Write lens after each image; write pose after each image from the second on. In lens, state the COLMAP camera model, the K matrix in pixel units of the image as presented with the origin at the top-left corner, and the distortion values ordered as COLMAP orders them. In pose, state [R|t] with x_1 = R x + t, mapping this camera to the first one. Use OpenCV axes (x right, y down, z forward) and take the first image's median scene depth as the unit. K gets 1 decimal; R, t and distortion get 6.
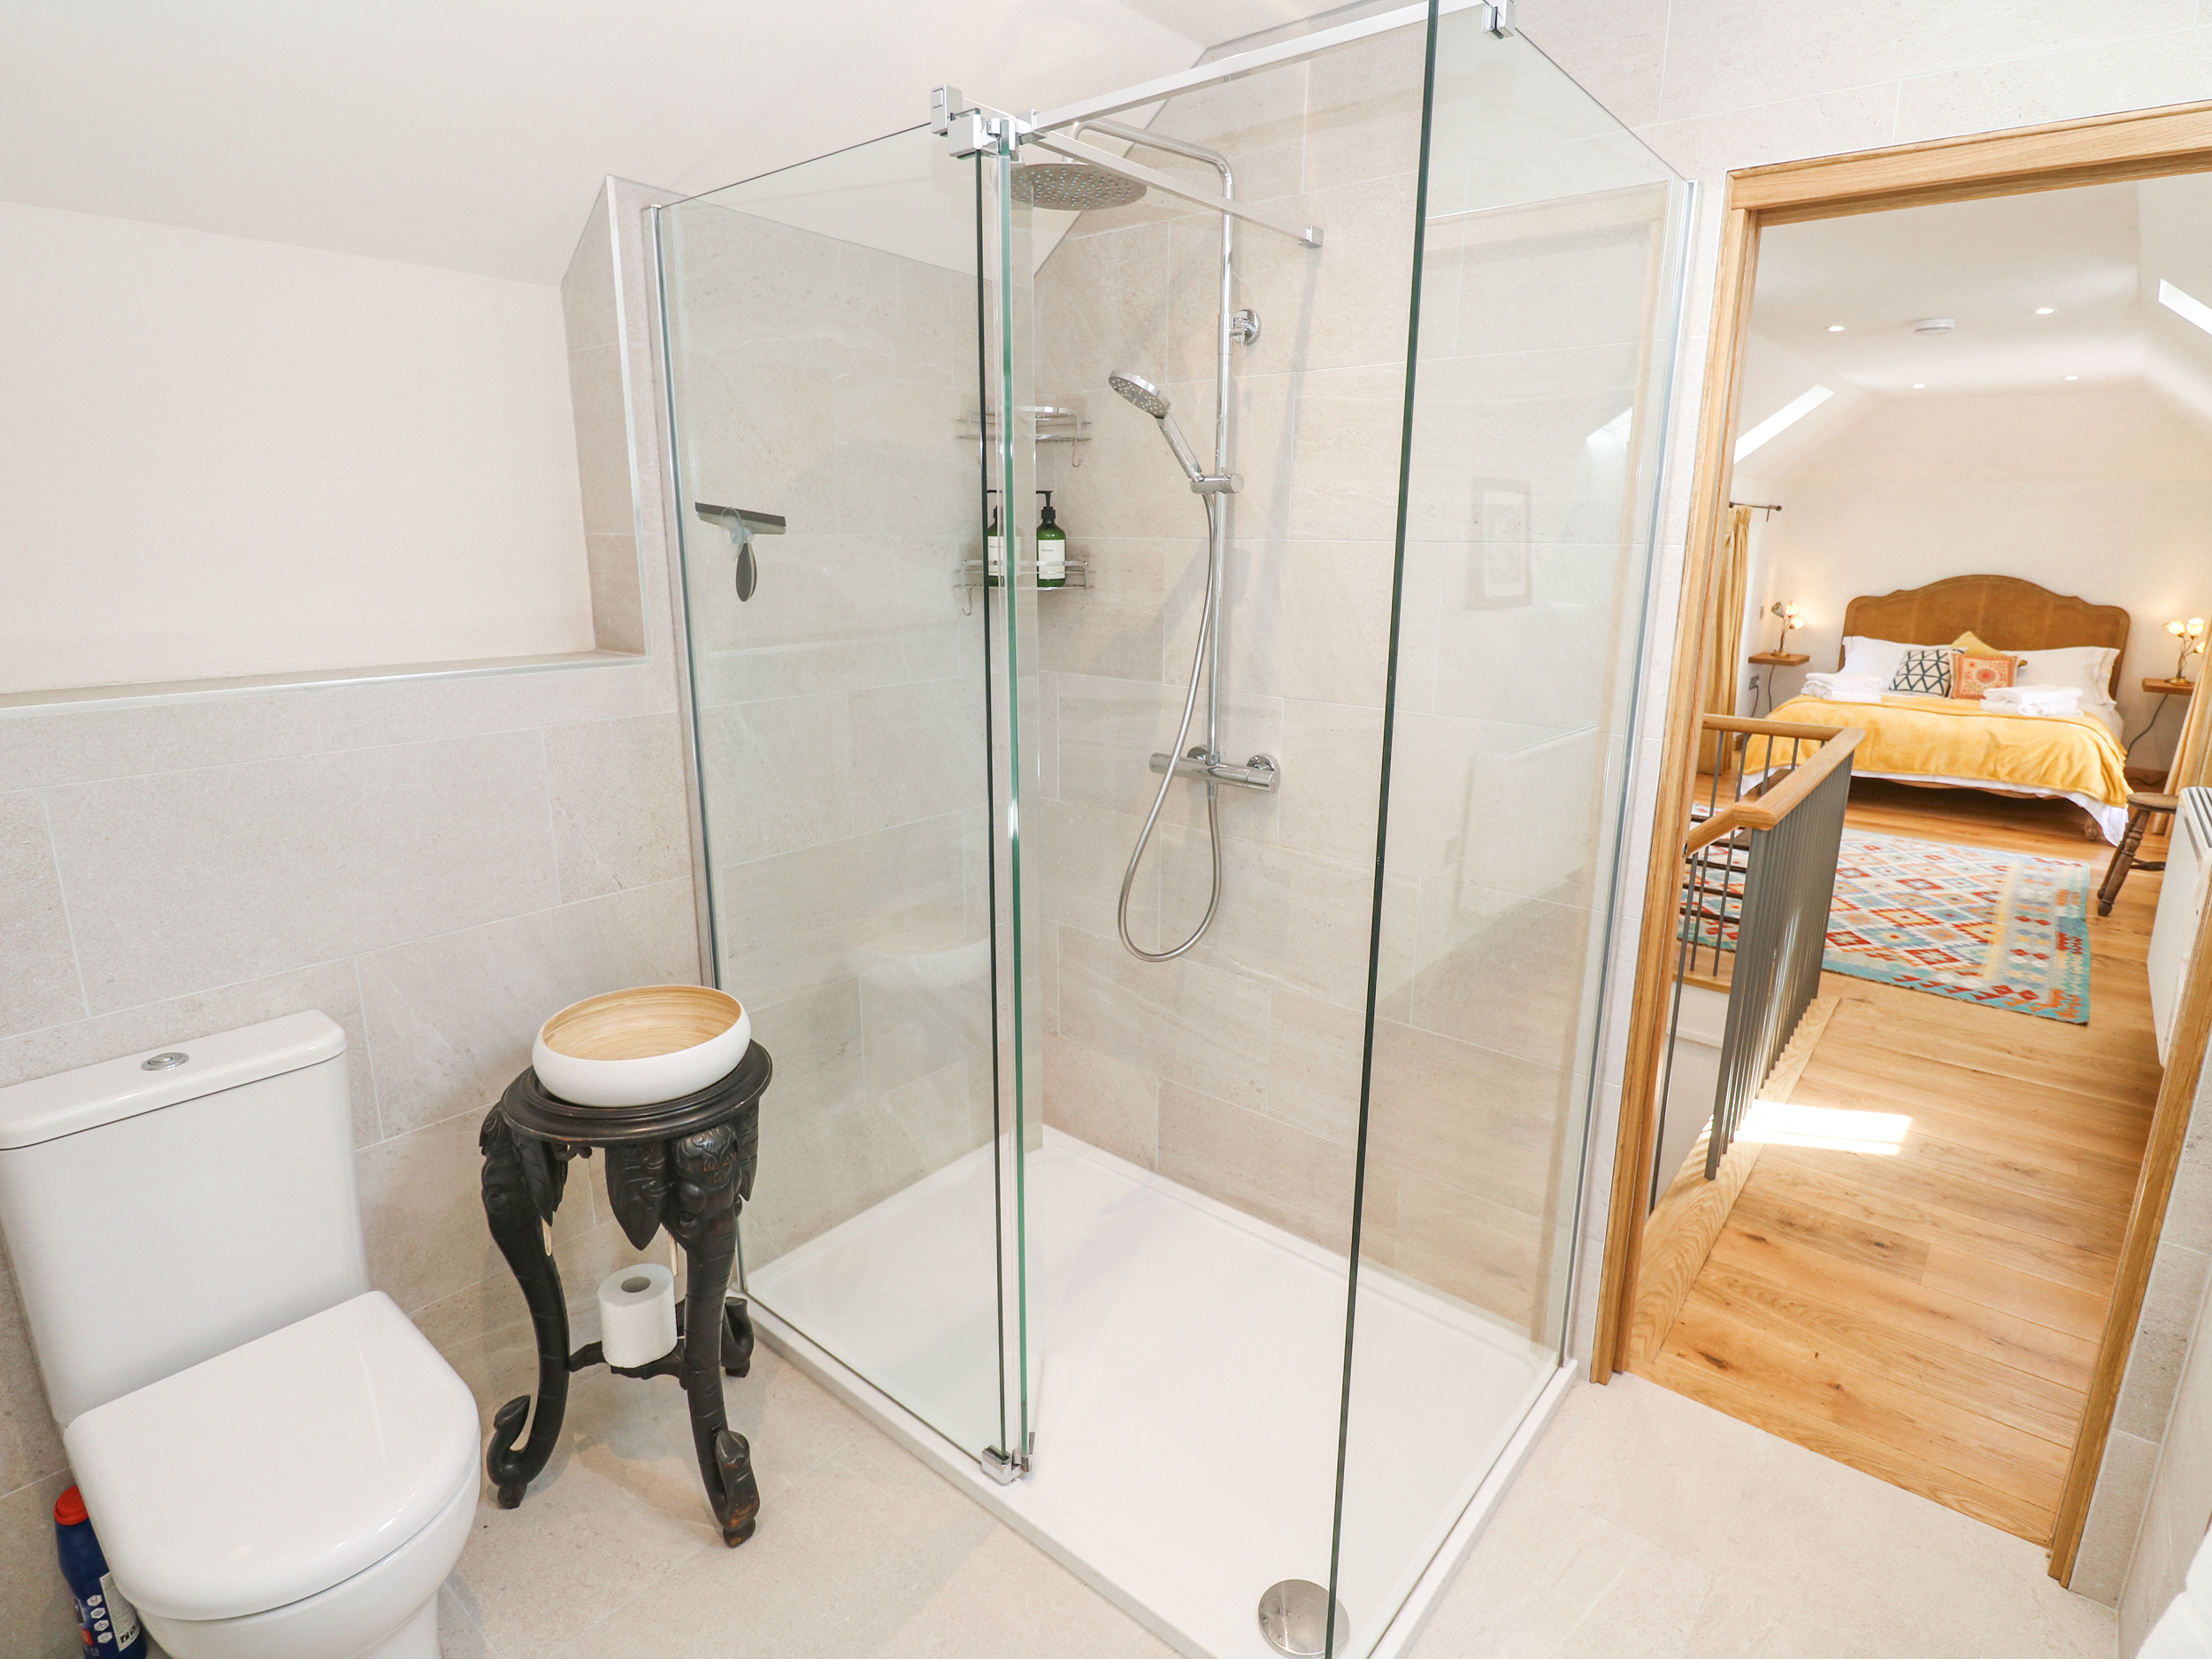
lens RADIAL K [[1145.0, 0, 1102.7], [0, 1145.0, 823.7], [0, 0, 1]] dist [-0.017666, -0.005515]
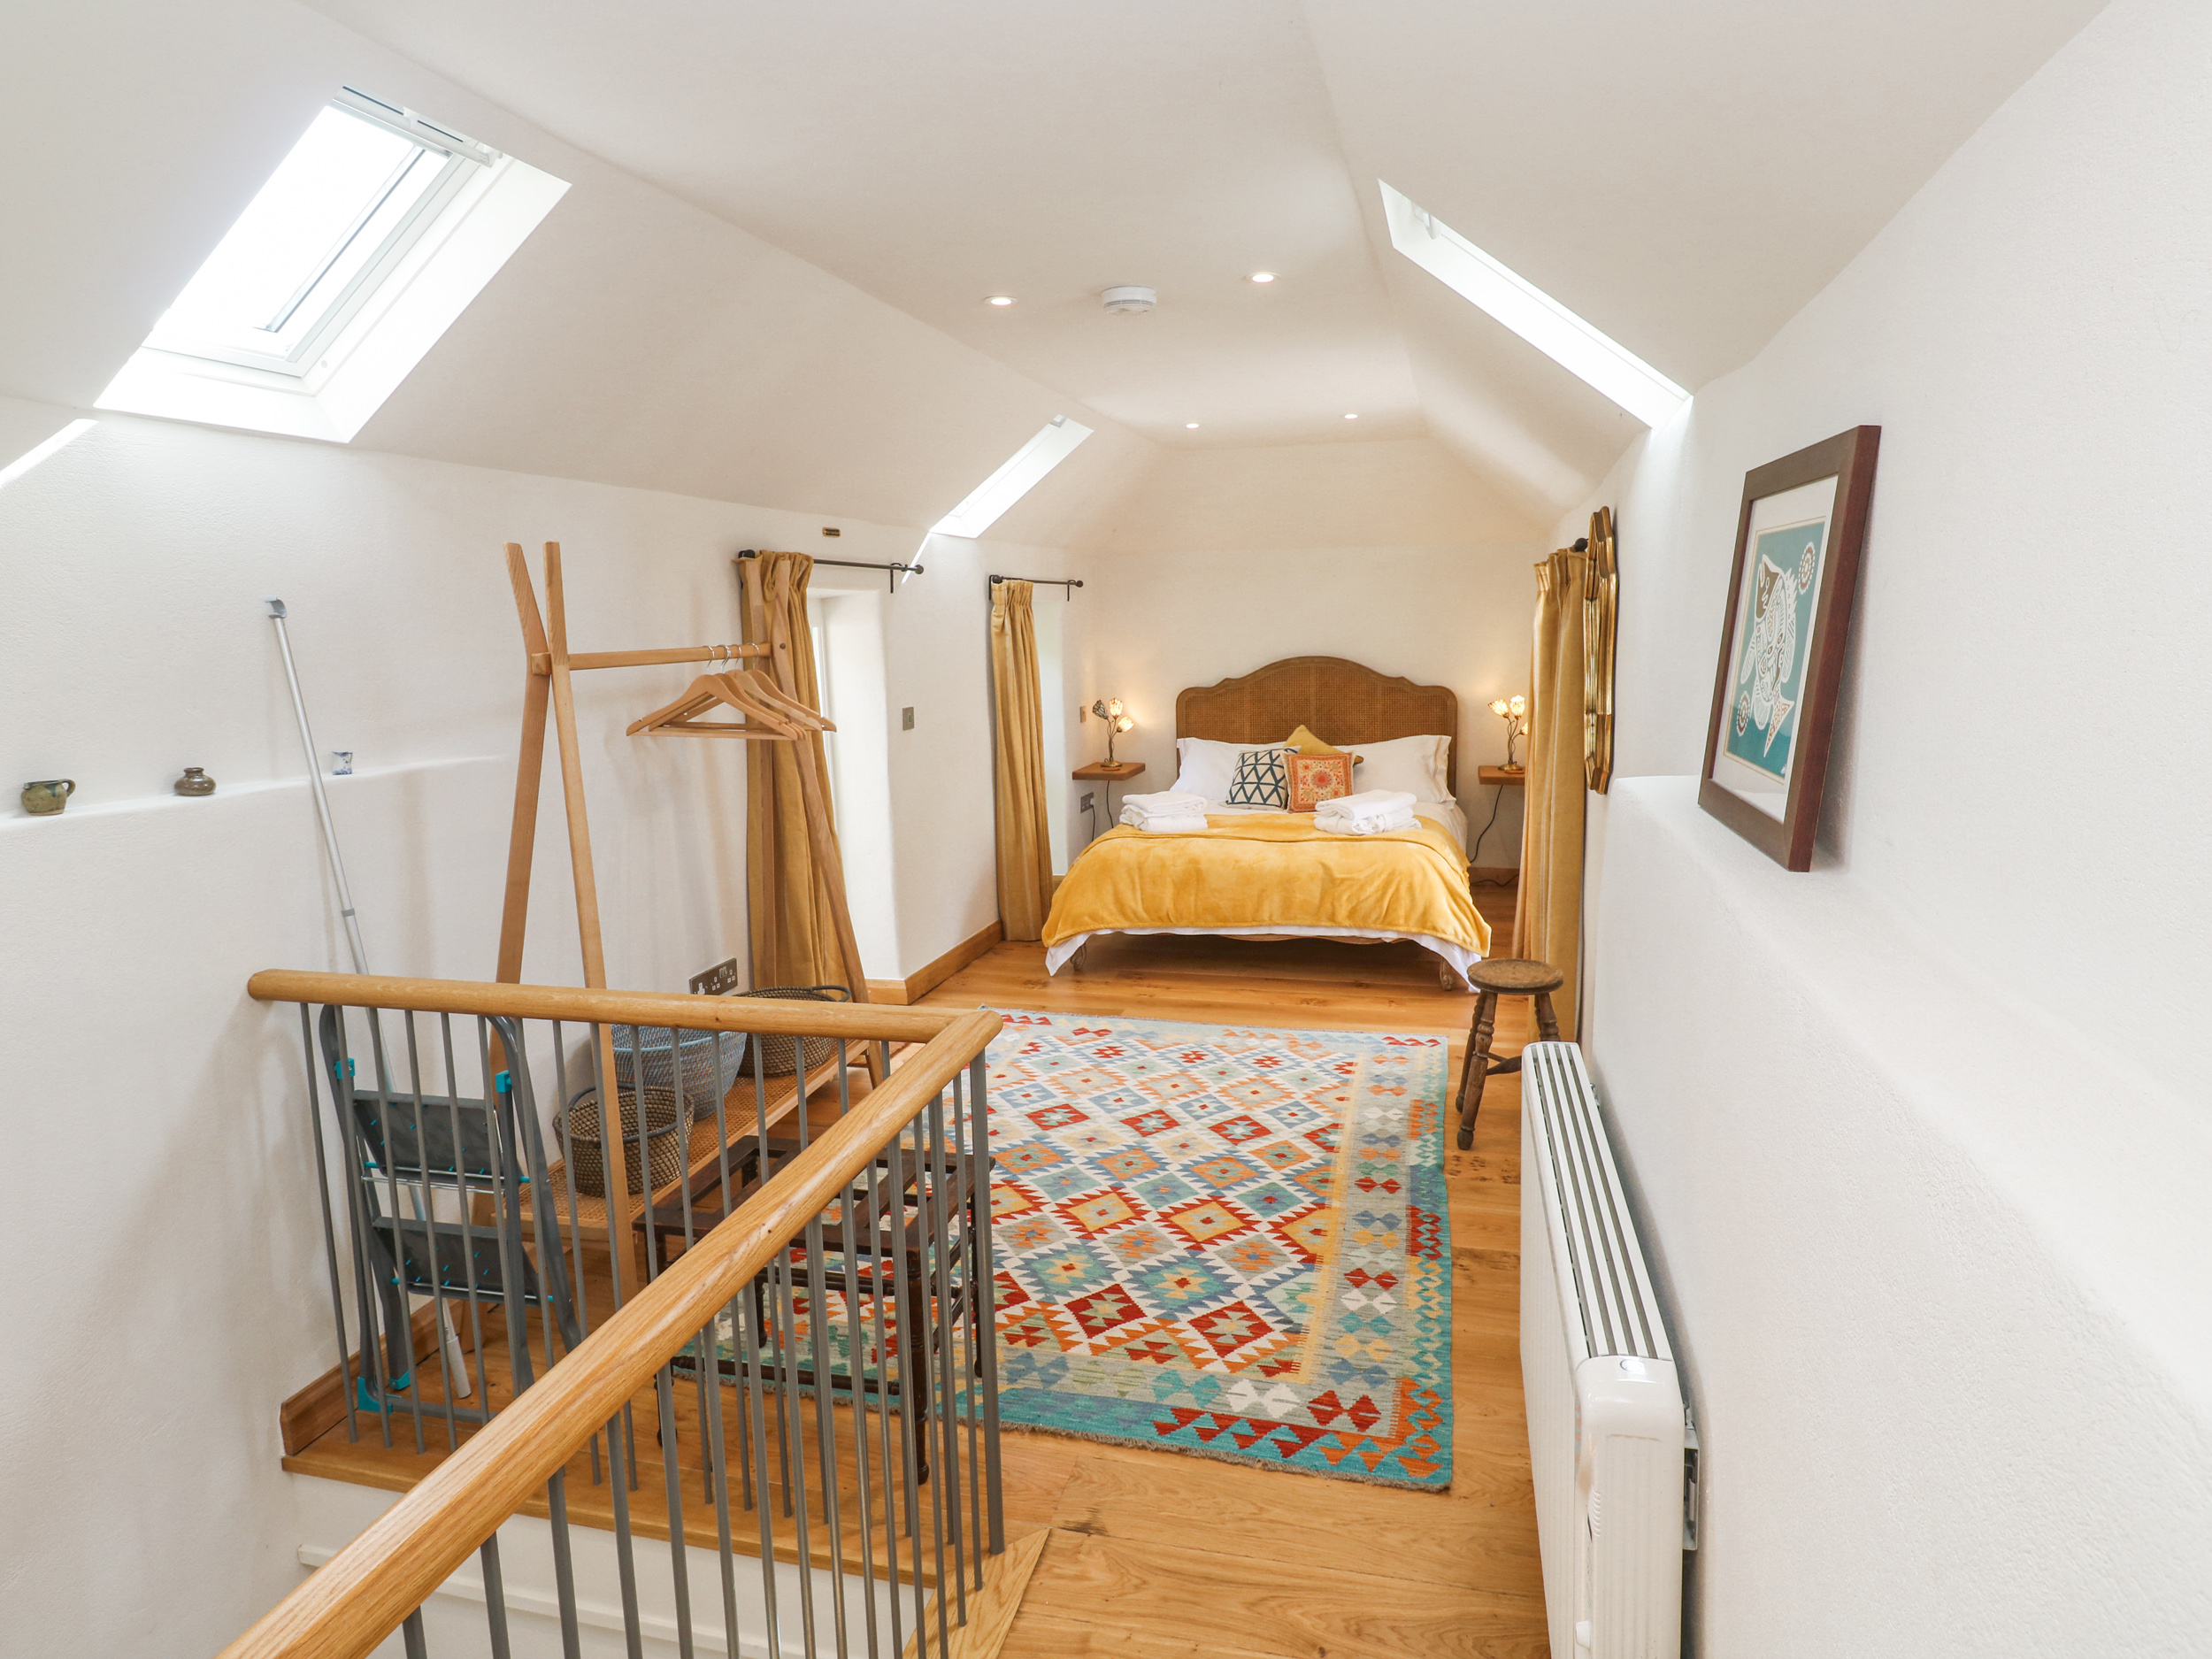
lens RADIAL K [[1226.9, 0, 1117.8], [0, 1226.9, 828.1], [0, 0, 1]] dist [-0.002836, 0.000510]
pose [[0.900593, -0.095326, 0.424081, 0.307412], [0.129451, 0.990204, -0.052327, -0.078889], [-0.414938, 0.102023, 0.904111, 0.299999]]
